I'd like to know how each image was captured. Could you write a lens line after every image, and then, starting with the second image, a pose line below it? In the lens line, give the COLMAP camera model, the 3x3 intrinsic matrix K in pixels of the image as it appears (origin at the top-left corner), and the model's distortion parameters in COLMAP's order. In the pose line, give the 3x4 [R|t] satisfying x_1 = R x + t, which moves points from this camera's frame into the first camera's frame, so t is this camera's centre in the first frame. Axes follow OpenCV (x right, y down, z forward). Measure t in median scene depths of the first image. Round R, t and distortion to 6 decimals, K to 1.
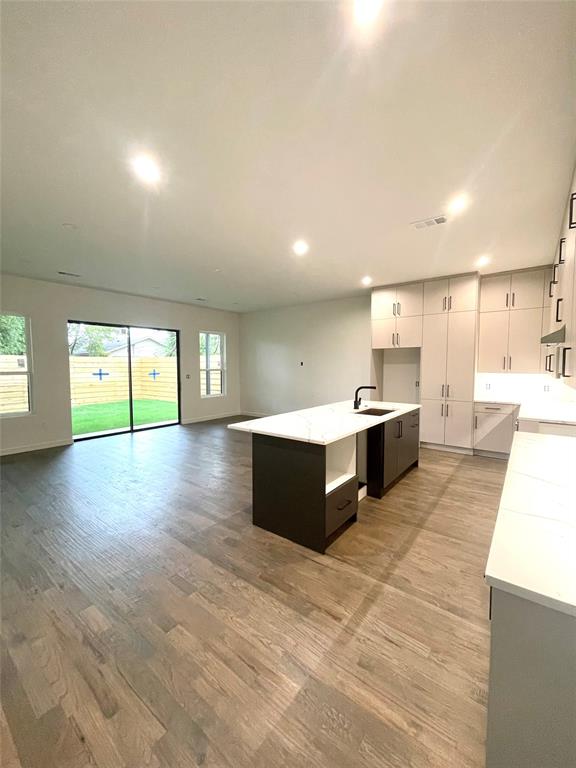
lens RADIAL K [[310.8, 0, 291.2], [0, 310.8, 380.6], [0, 0, 1]] dist [-0.002833, 0.000165]
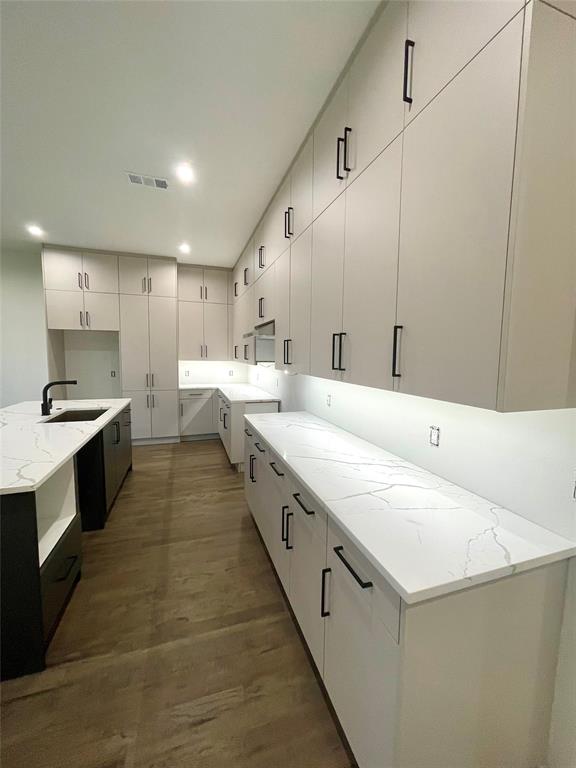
lens RADIAL K [[310.8, 0, 290.8], [0, 310.8, 382.0], [0, 0, 1]] dist [-0.002833, 0.000165]
pose [[0.554212, -0.064182, 0.829898, -0.064194], [0.027833, 0.997894, 0.058587, -0.008203], [-0.831910, -0.009371, 0.554831, 0.203906]]
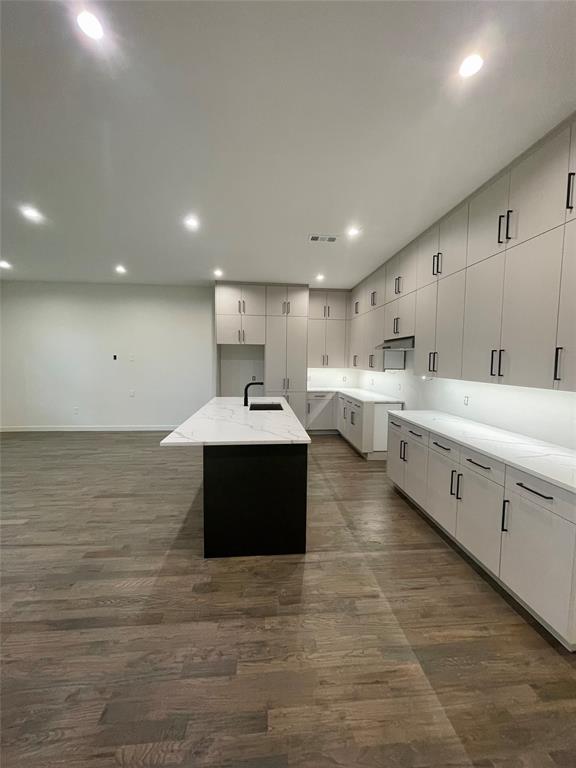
lens RADIAL K [[310.8, 0, 290.4], [0, 310.8, 382.0], [0, 0, 1]] dist [-0.002833, 0.000165]
pose [[0.729728, -0.035960, 0.682791, -0.422140], [0.020672, 0.999320, 0.030538, -0.013130], [-0.683425, -0.008170, 0.729975, 0.222874]]
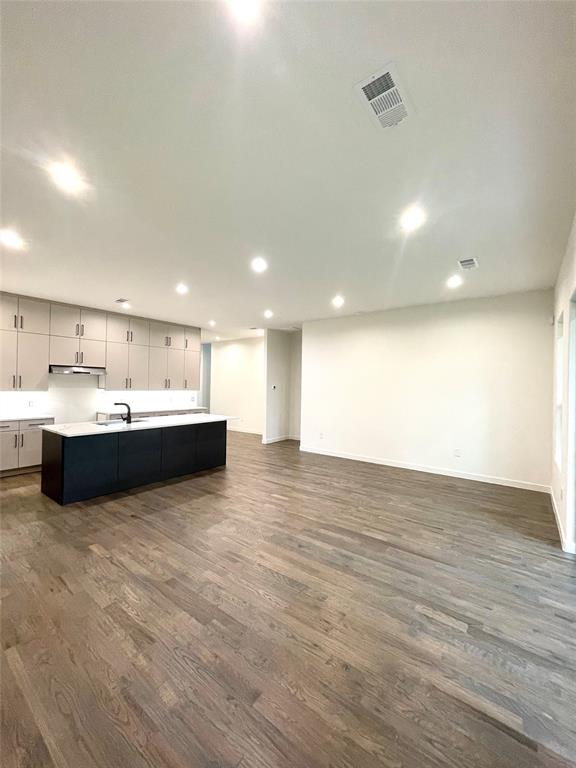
lens RADIAL K [[310.8, 0, 288.0], [0, 310.8, 385.7], [0, 0, 1]] dist [-0.002833, 0.000165]
pose [[-0.999930, -0.011812, -0.000734, -0.440974], [-0.011834, 0.998455, 0.054282, -0.135890], [0.000092, 0.054287, -0.998525, 2.521910]]
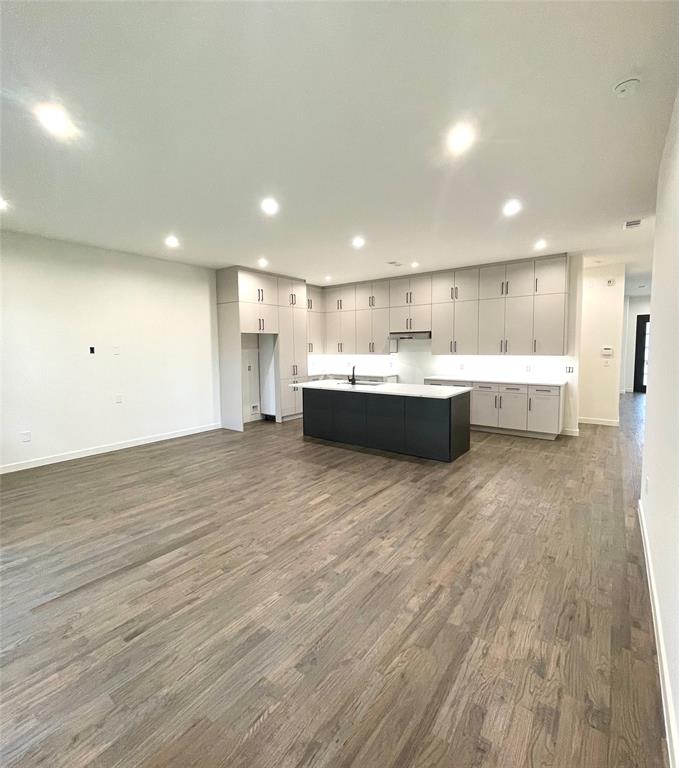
lens RADIAL K [[363.4, 0, 344.8], [0, 363.4, 377.3], [0, 0, 1]] dist [-0.006165, 0.001326]
pose [[-0.015871, -0.079566, 0.996703, -1.443374], [0.063340, 0.994747, 0.080418, -0.066200], [-0.997866, 0.064408, -0.010748, 1.242201]]
